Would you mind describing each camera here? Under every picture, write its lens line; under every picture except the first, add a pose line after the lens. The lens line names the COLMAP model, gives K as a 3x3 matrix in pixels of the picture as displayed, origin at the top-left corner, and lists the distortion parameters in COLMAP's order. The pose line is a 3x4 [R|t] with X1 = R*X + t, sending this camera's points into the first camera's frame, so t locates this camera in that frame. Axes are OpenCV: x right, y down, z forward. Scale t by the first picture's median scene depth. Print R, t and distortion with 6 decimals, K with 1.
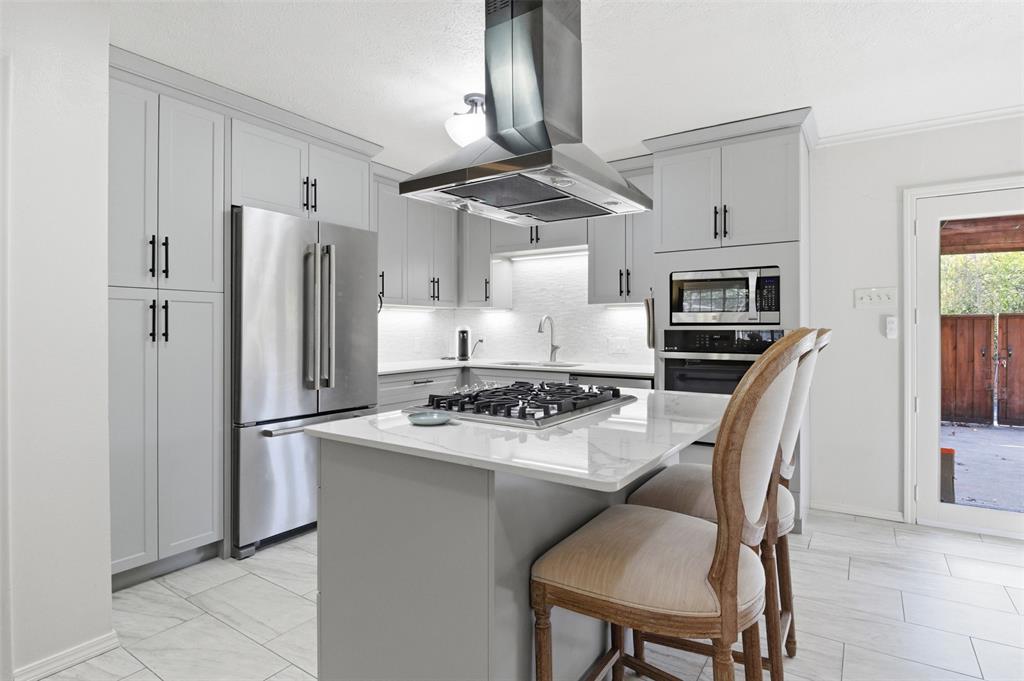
lens RADIAL K [[518.5, 0, 512.5], [0, 518.5, 337.9], [0, 0, 1]] dist [-0.001978, 0.000028]
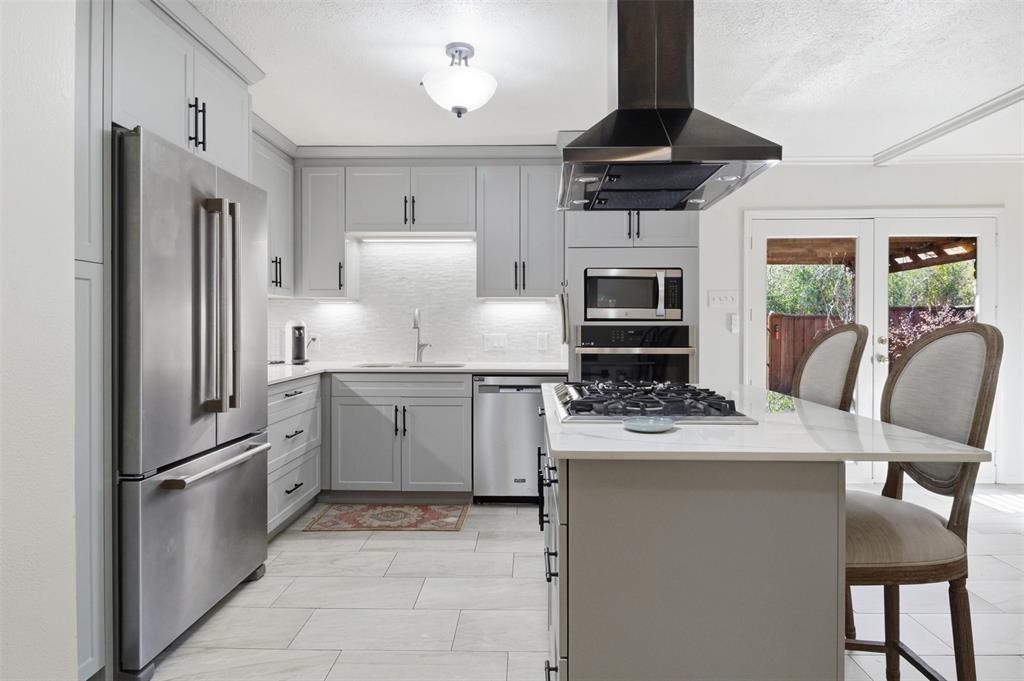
lens RADIAL K [[574.7, 0, 513.8], [0, 574.7, 337.8], [0, 0, 1]] dist [0.007670, 0.001244]
pose [[0.847978, -0.010128, 0.529935, -0.396419], [0.007510, 0.999947, 0.007094, -0.000783], [-0.529979, -0.002036, 0.848008, 0.128488]]
